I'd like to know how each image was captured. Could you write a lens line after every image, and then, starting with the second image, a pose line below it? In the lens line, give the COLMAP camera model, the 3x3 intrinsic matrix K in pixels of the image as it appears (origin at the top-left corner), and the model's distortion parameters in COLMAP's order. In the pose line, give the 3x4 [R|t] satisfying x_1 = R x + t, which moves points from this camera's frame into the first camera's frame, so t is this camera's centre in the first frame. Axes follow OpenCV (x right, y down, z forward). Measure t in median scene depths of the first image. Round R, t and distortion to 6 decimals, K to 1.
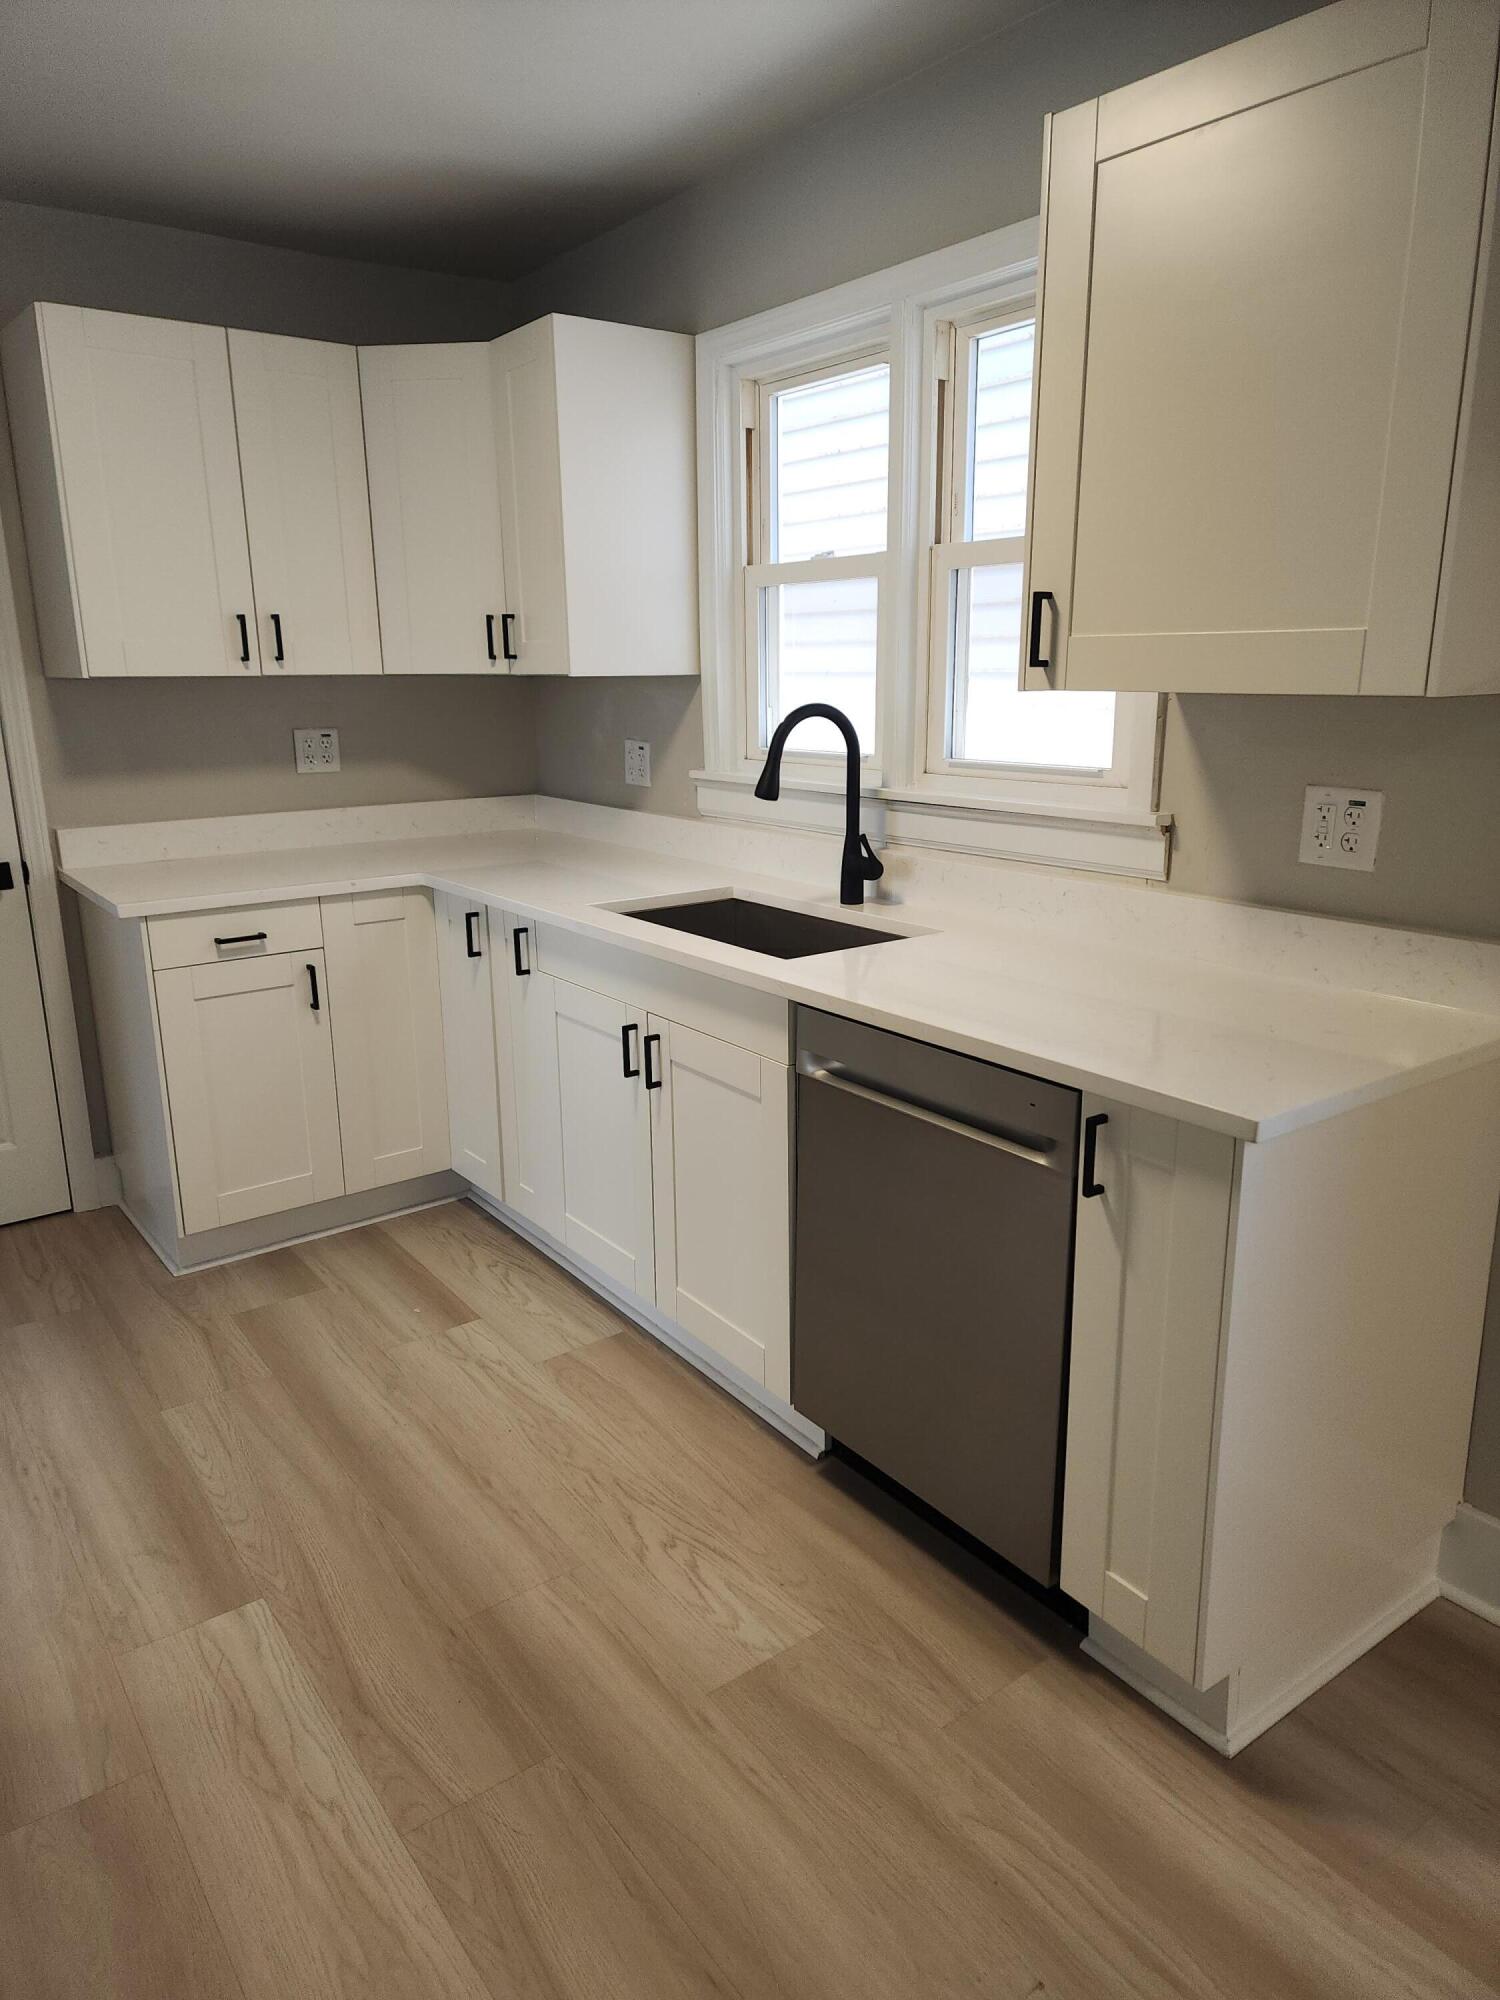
lens RADIAL K [[1323.7, 0, 750.0], [0, 1323.7, 1000.0], [0, 0, 1]] dist [0.064288, -0.061223]
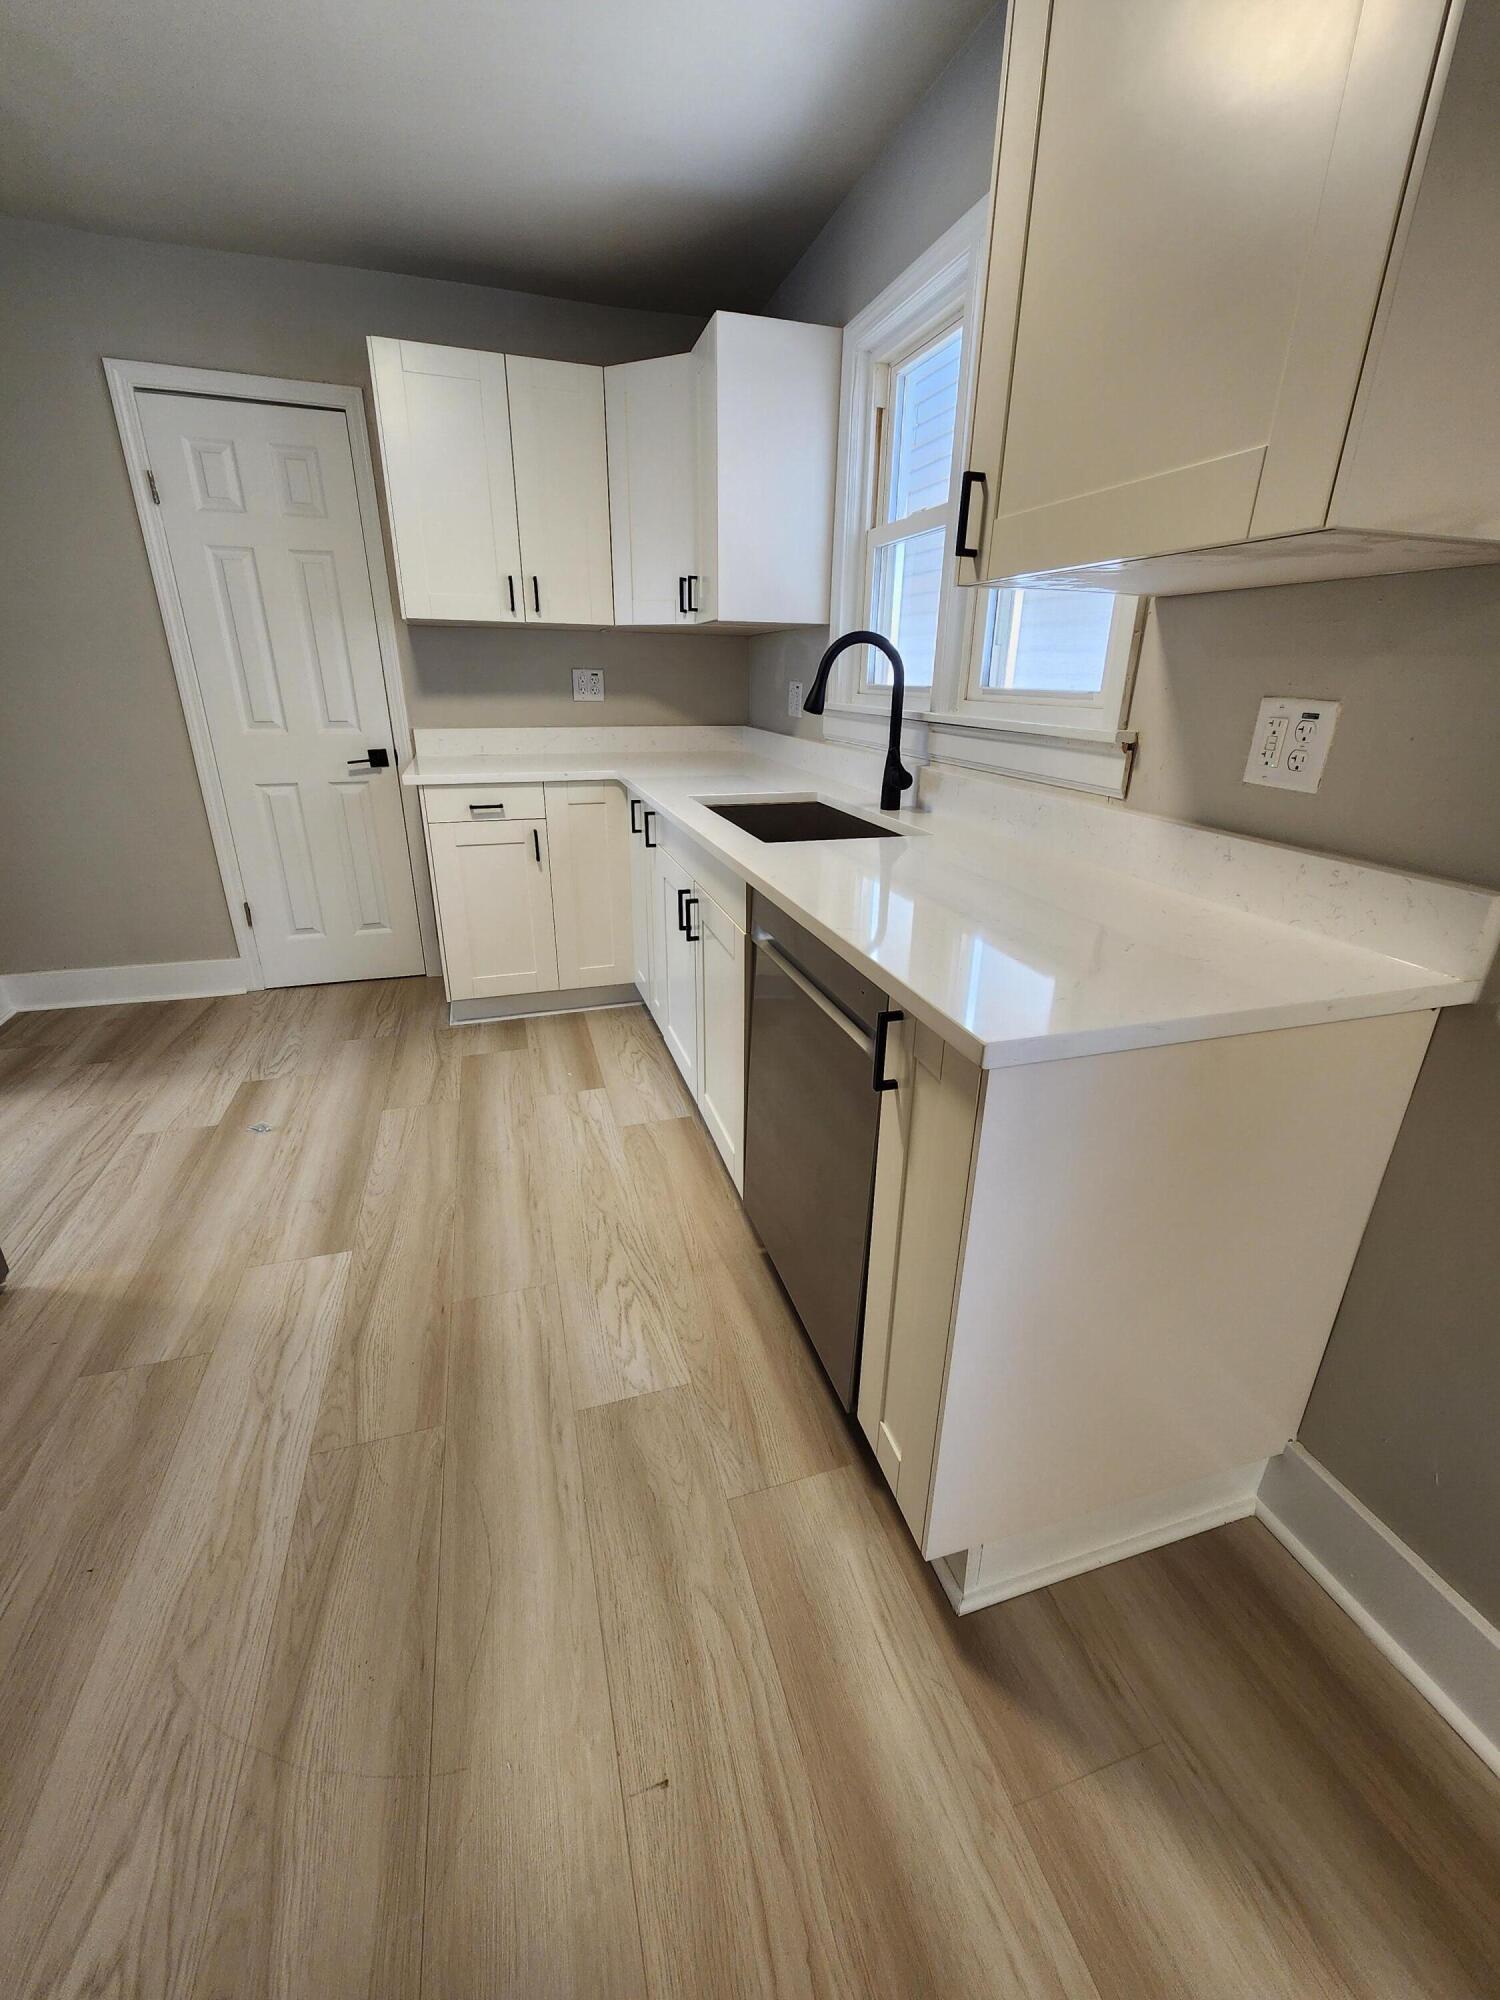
lens RADIAL K [[819.0, 0, 754.1], [0, 819.0, 992.8], [0, 0, 1]] dist [-0.001875, -0.000281]
pose [[0.945130, 0.140594, -0.294895, 0.248443], [-0.103127, 0.984902, 0.139042, 0.000094], [0.309991, -0.101002, 0.945359, 0.293185]]
